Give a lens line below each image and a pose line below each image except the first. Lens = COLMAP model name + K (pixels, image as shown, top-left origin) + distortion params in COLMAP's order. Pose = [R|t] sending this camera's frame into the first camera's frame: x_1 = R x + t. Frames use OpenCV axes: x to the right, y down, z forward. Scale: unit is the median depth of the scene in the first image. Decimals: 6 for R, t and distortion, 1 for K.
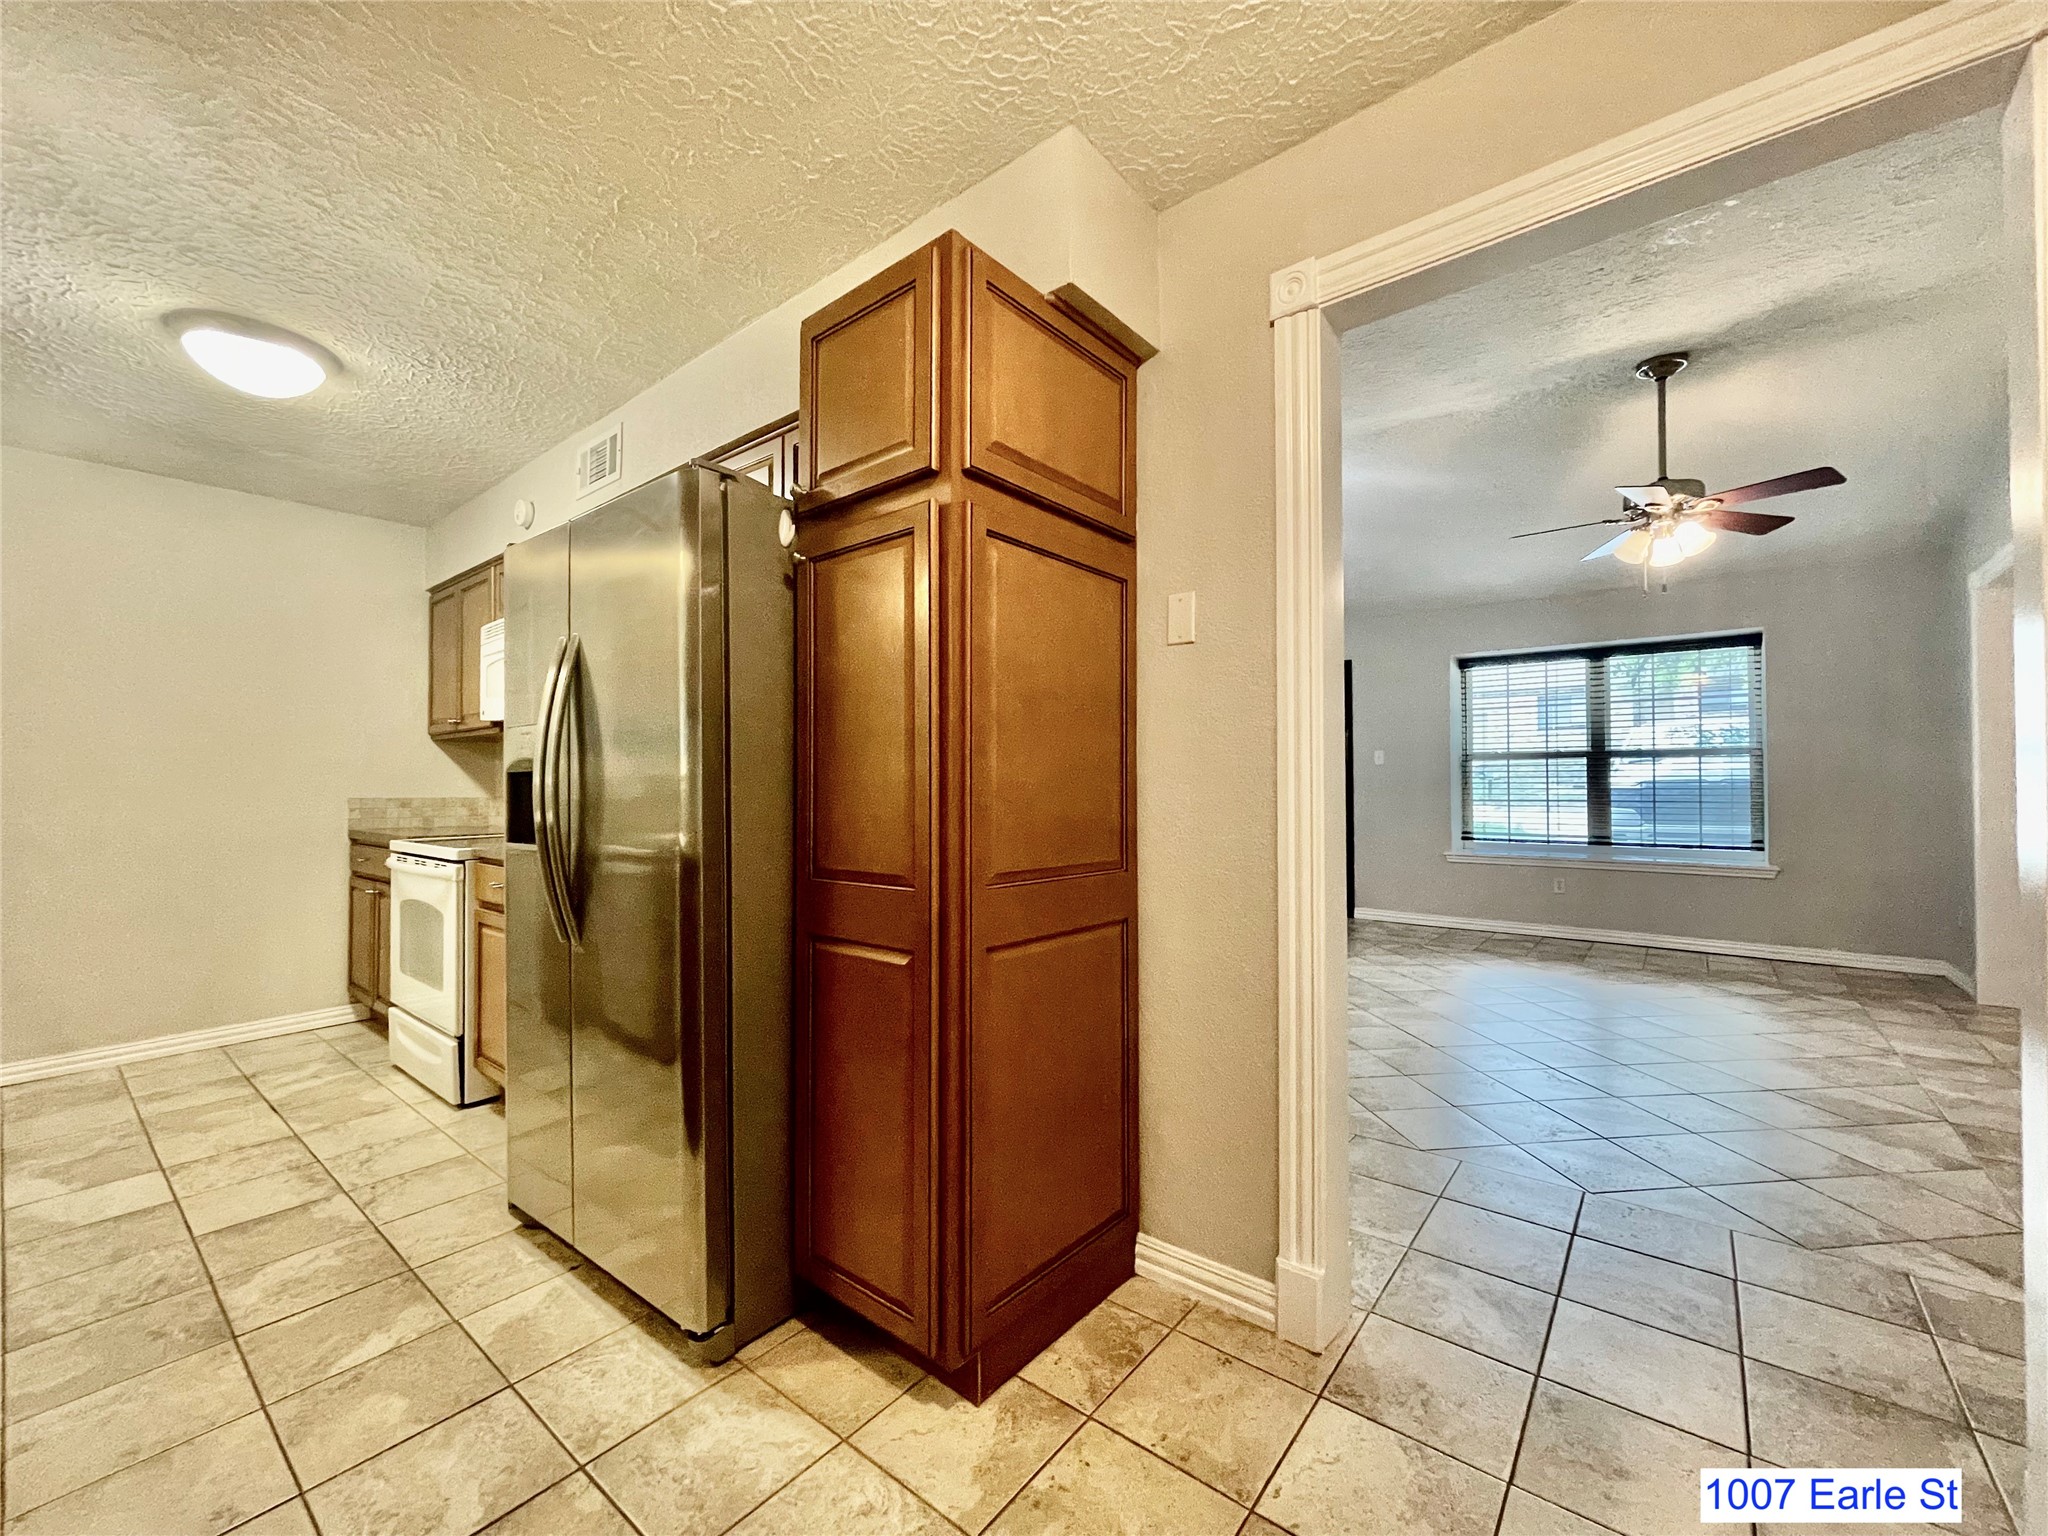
lens RADIAL K [[836.2, 0, 1020.3], [0, 836.2, 769.6], [0, 0, 1]] dist [-0.003268, 0.000052]
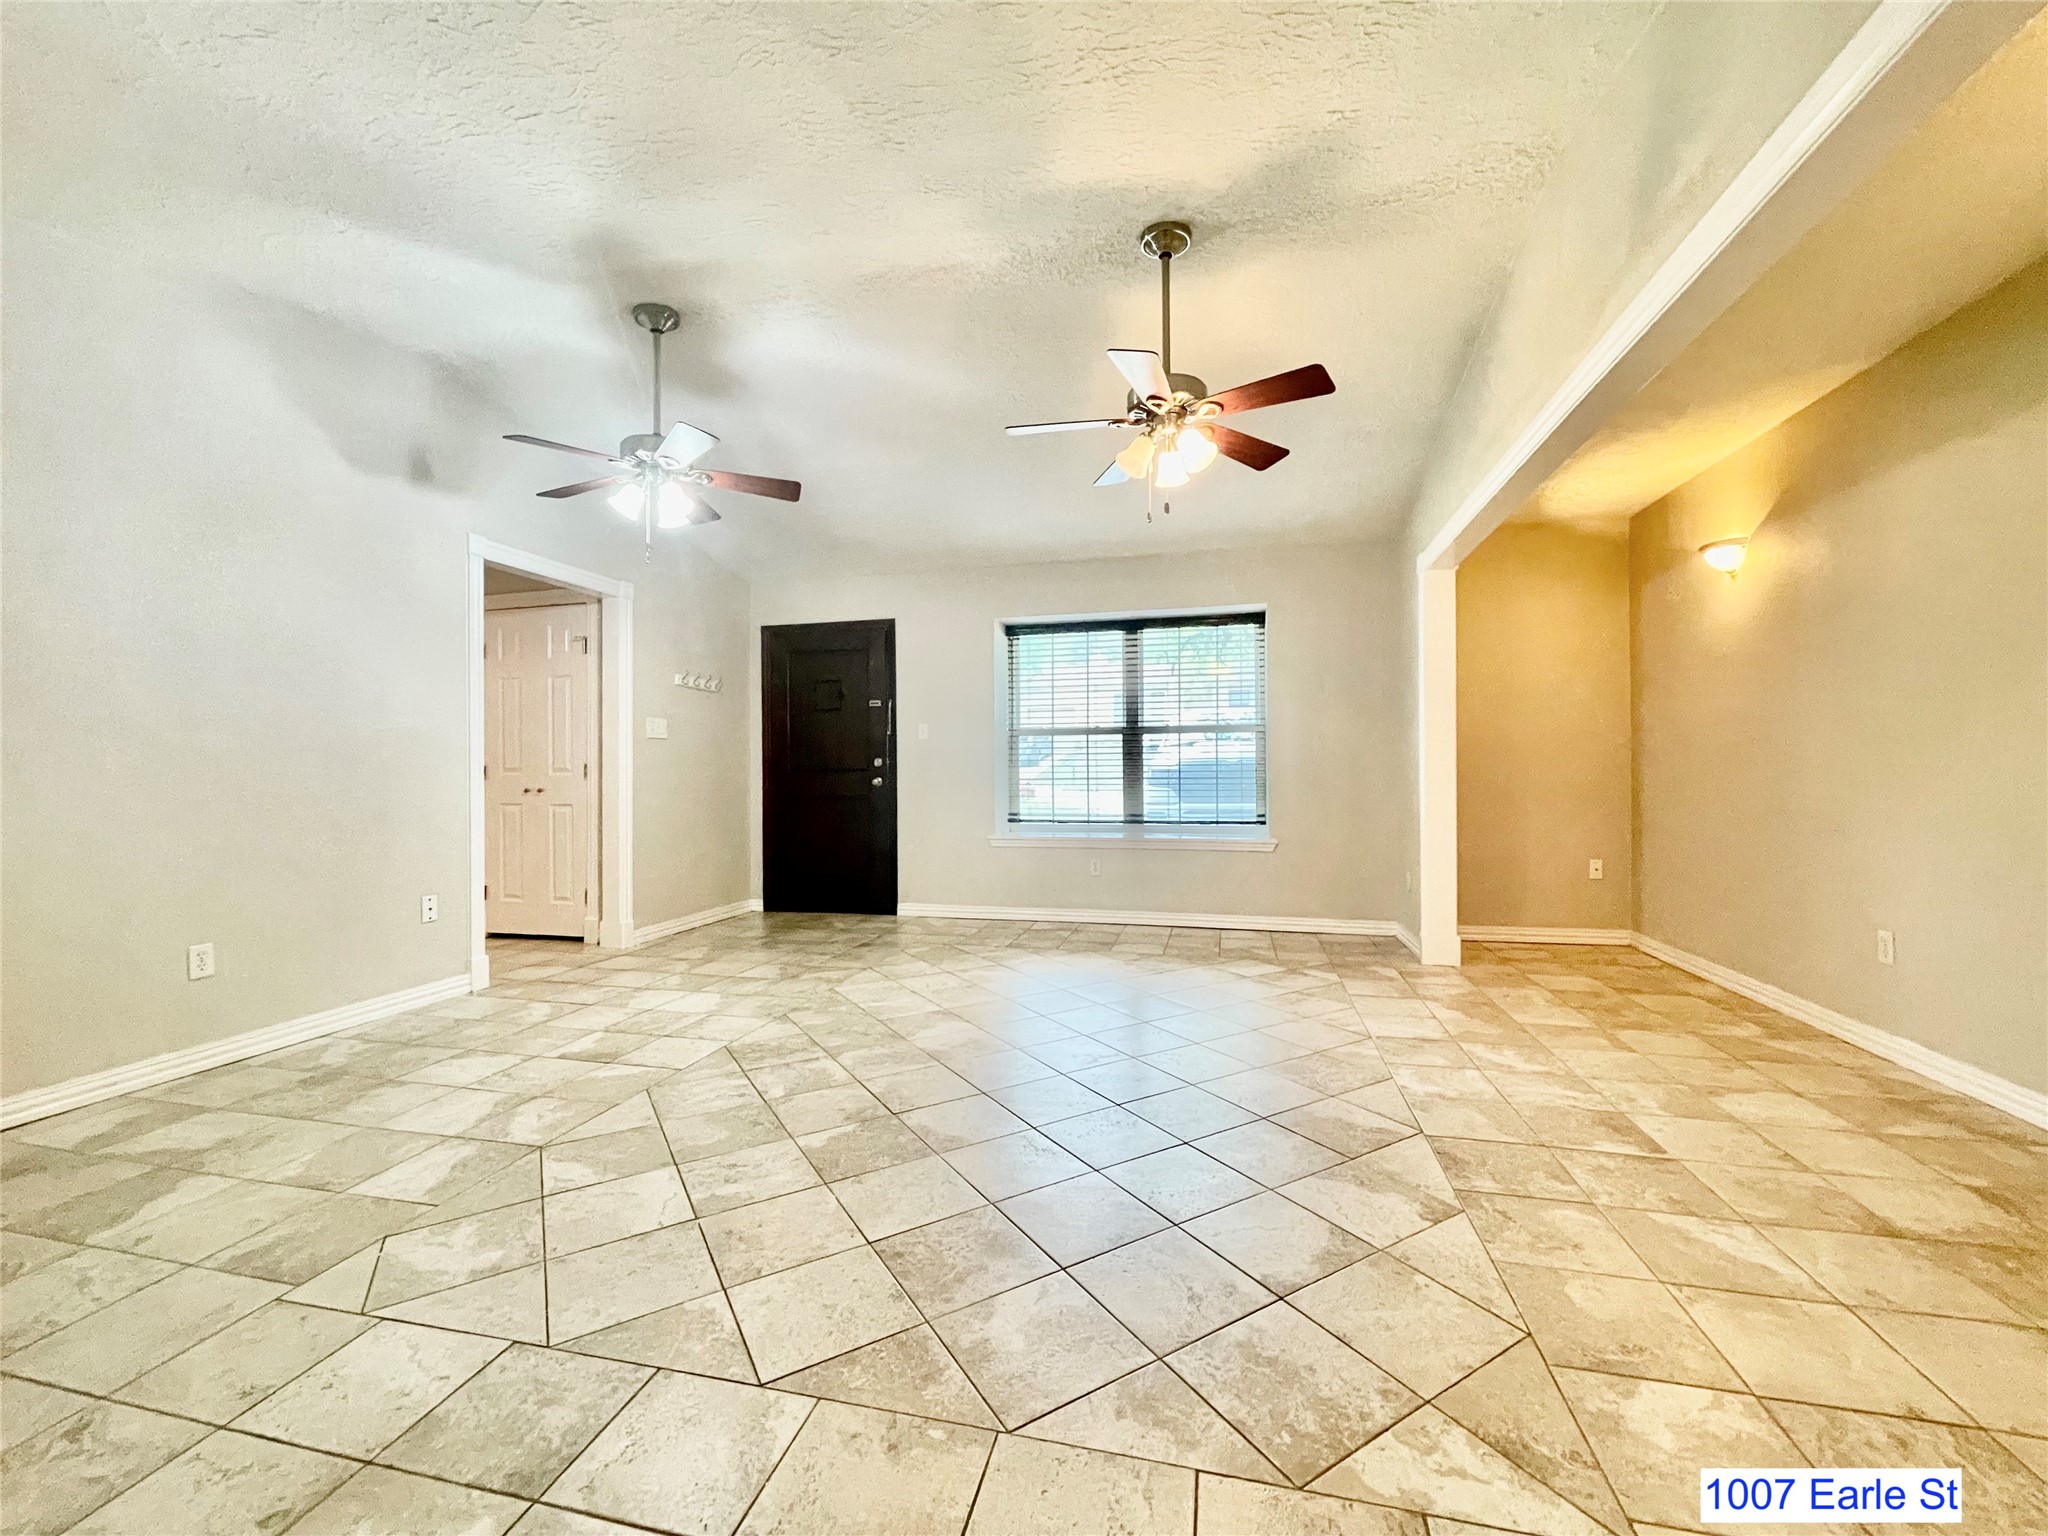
lens RADIAL K [[836.2, 0, 1020.3], [0, 836.2, 769.6], [0, 0, 1]] dist [-0.003268, 0.000052]
pose [[0.906387, -0.001985, 0.422444, 0.197419], [-0.002952, 0.999935, 0.011031, 0.020328], [-0.422438, -0.011245, 0.906322, 0.210543]]
